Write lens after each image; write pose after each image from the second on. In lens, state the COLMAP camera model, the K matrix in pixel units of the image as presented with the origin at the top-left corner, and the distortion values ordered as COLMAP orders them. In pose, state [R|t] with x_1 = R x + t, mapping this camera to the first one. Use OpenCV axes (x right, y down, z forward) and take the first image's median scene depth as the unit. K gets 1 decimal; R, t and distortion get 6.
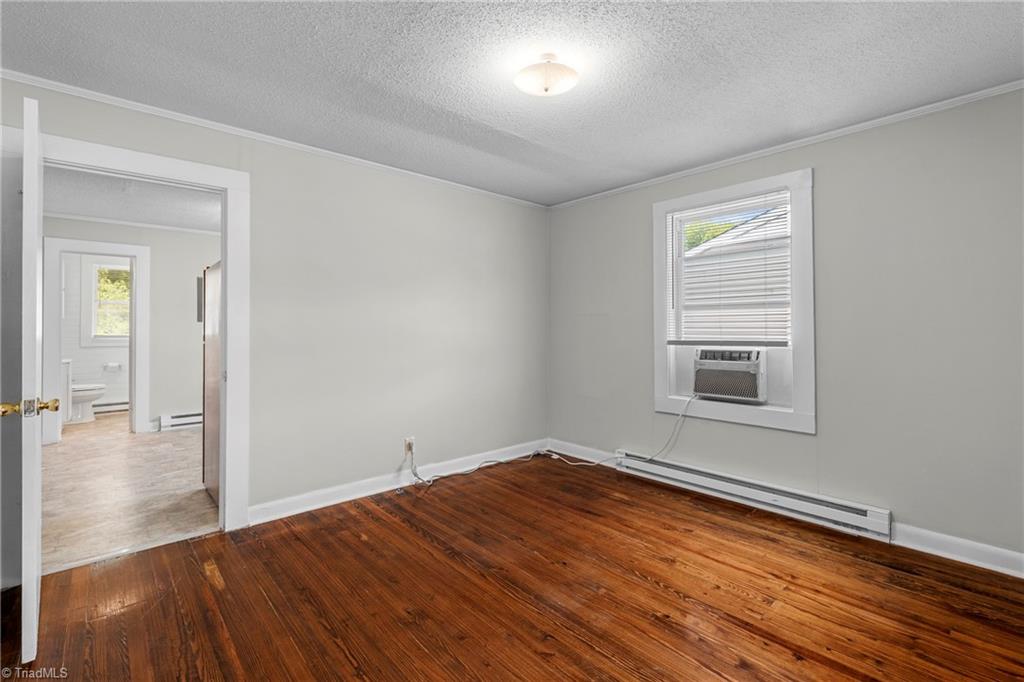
lens RADIAL K [[474.1, 0, 502.1], [0, 474.1, 325.6], [0, 0, 1]] dist [0.005062, -0.000331]
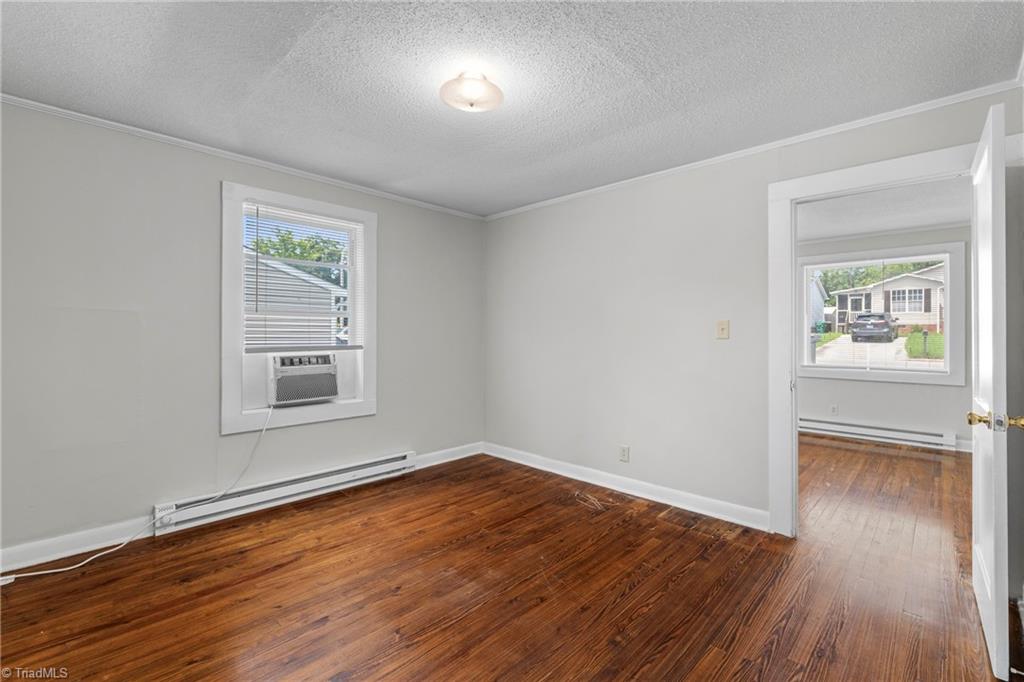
lens RADIAL K [[448.3, 0, 539.3], [0, 448.3, 338.0], [0, 0, 1]] dist [-0.004691, -0.001104]
pose [[-0.116168, -0.012115, 0.993156, -0.594531], [-0.007674, 0.999907, 0.011300, -0.001264], [-0.993200, -0.006309, -0.116250, 0.643695]]
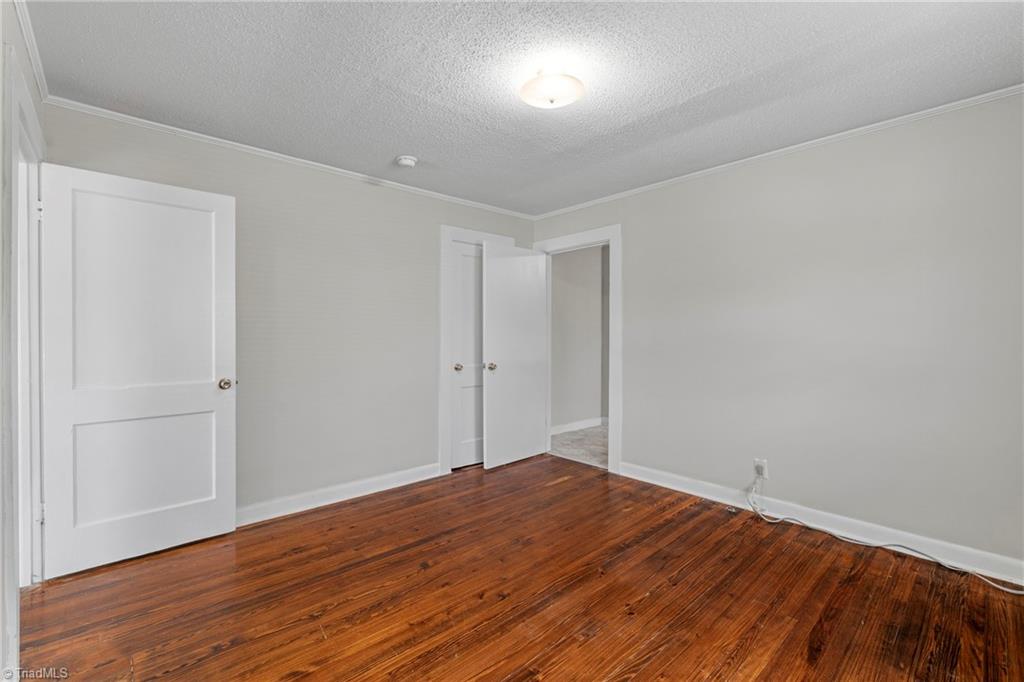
lens RADIAL K [[448.3, 0, 509.9], [0, 448.3, 340.5], [0, 0, 1]] dist [-0.004691, -0.001104]
pose [[-0.002736, 0.015480, -0.999876, 0.712740], [0.003202, 0.999875, 0.015472, 0.002381], [0.999991, -0.003160, -0.002785, 0.612164]]
